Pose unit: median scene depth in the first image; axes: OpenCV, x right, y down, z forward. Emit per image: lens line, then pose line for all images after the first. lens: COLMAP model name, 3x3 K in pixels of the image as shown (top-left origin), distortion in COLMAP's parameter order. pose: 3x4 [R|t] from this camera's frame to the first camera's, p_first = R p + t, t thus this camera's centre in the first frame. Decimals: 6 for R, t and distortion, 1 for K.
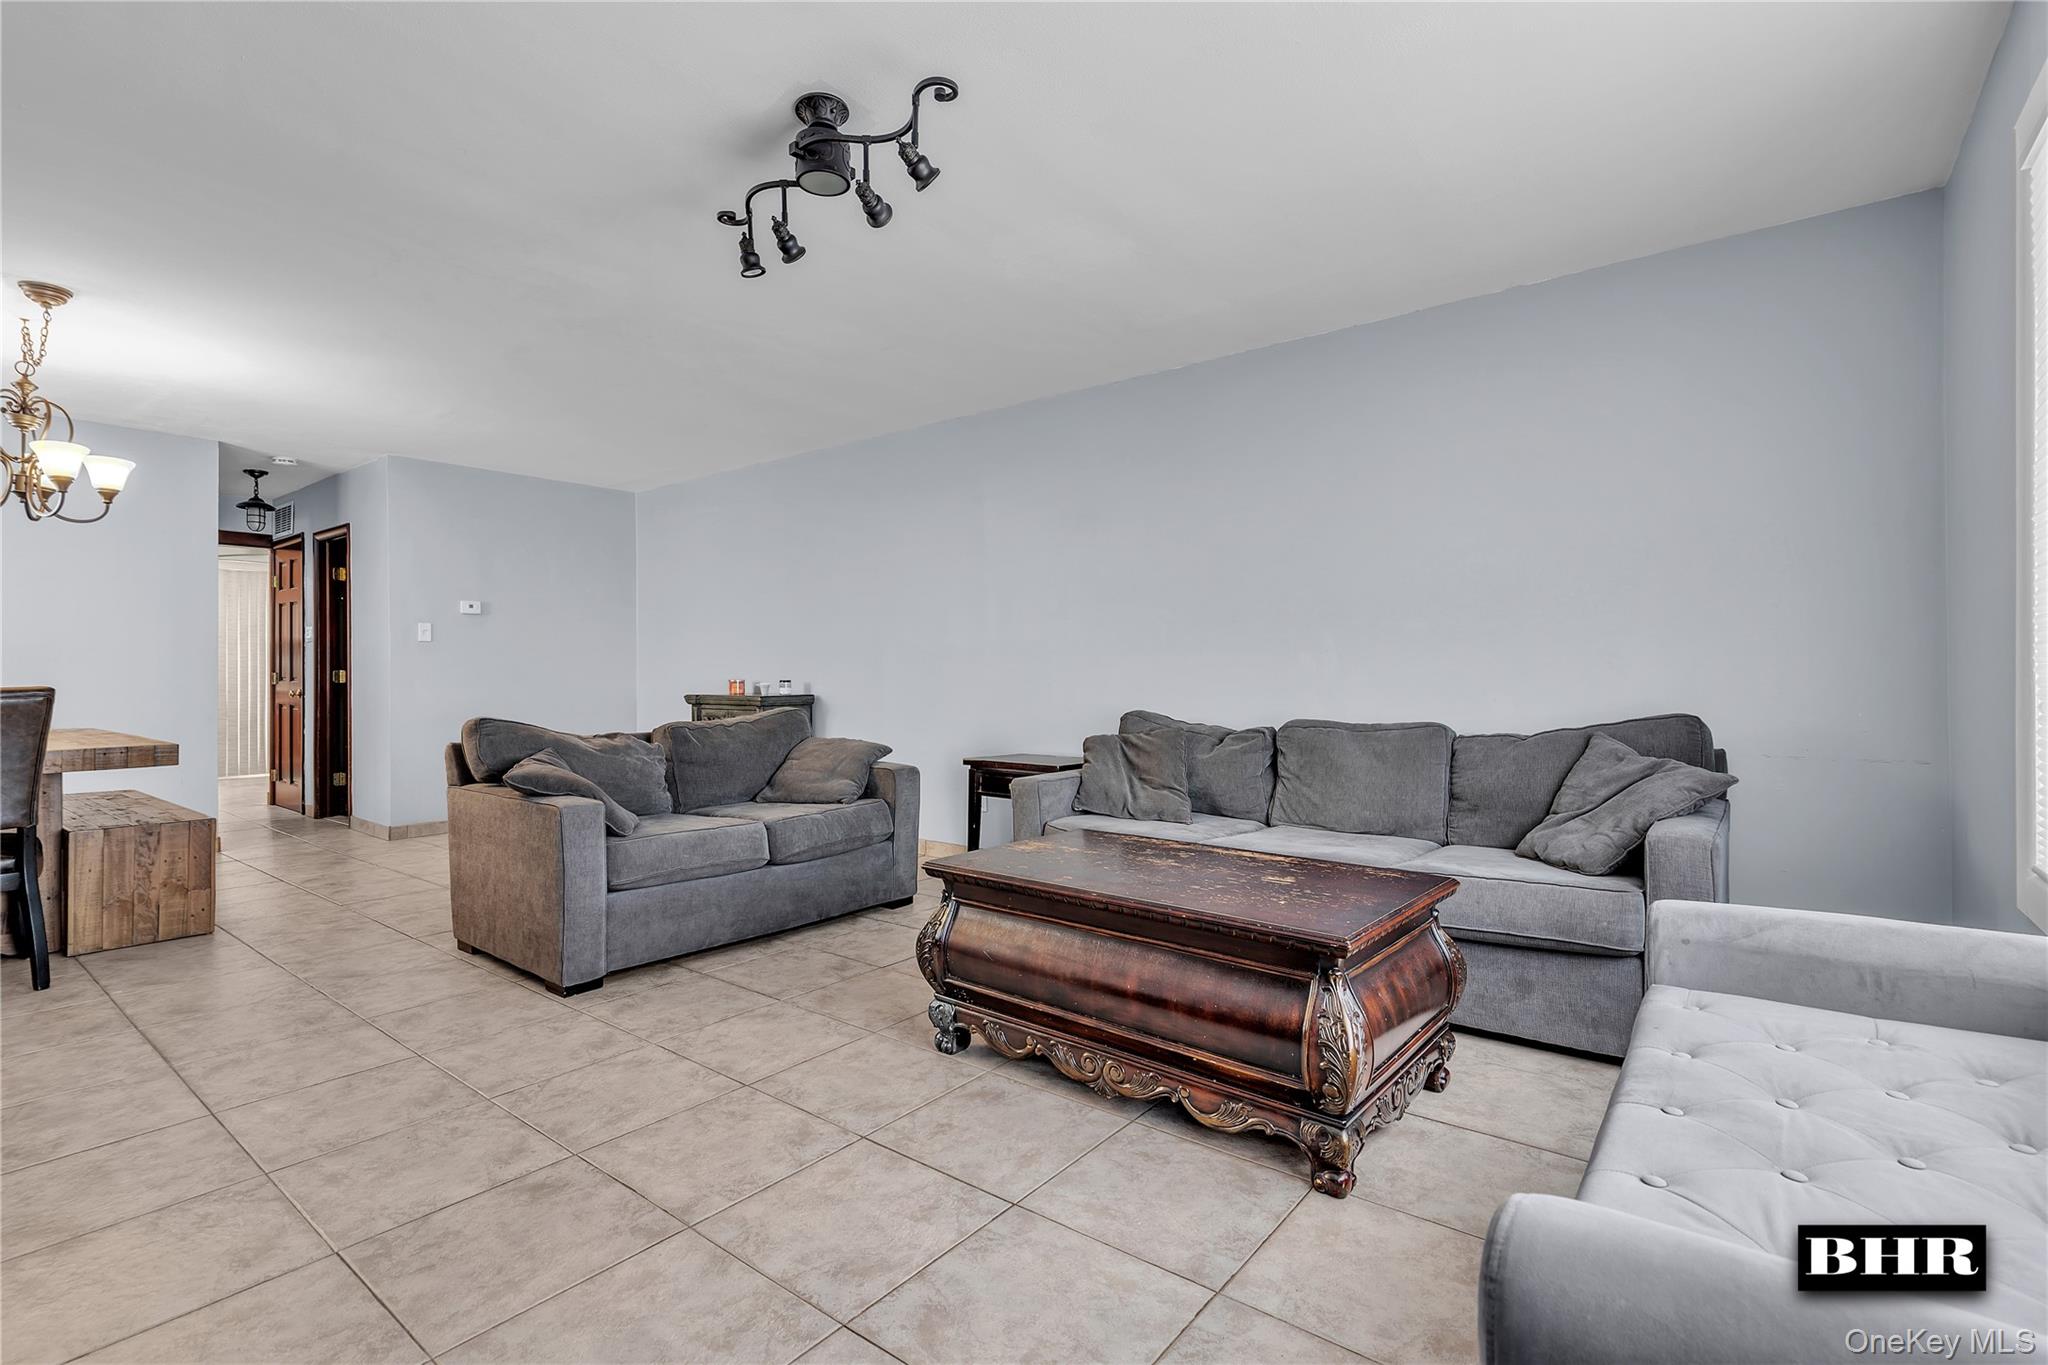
lens RADIAL K [[944.5, 0, 1025.5], [0, 944.5, 683.0], [0, 0, 1]] dist [0.003915, 0.000276]
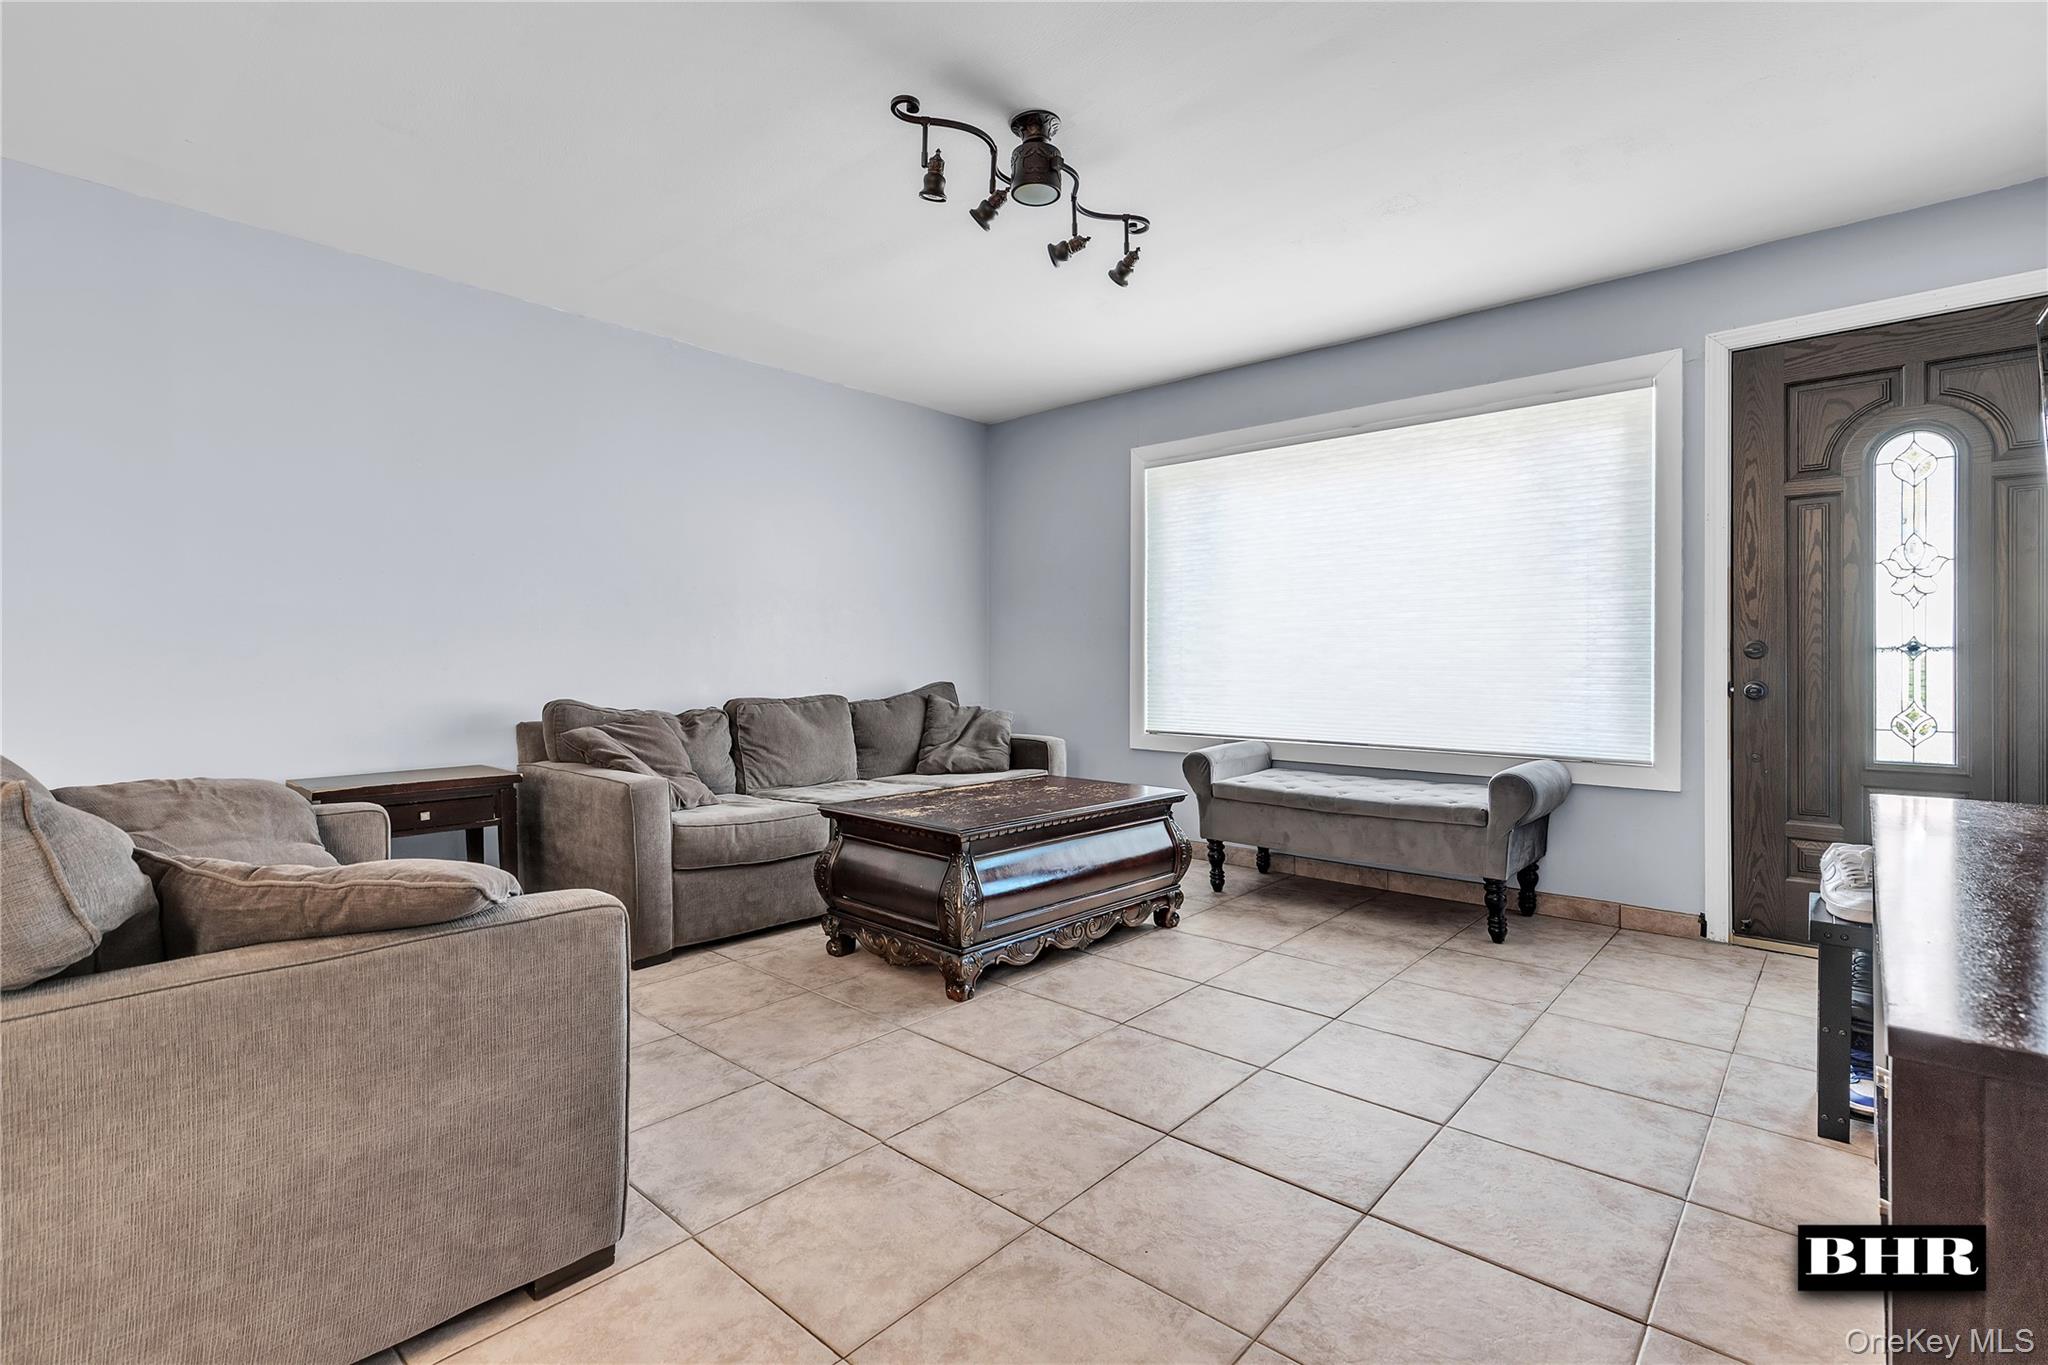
lens RADIAL K [[944.5, 0, 1025.3], [0, 944.5, 666.7], [0, 0, 1]] dist [0.003915, 0.000276]
pose [[0.057256, -0.003459, 0.998354, -1.194633], [0.015393, 0.999878, 0.002582, 0.005861], [-0.998241, 0.015220, 0.057303, 0.884778]]
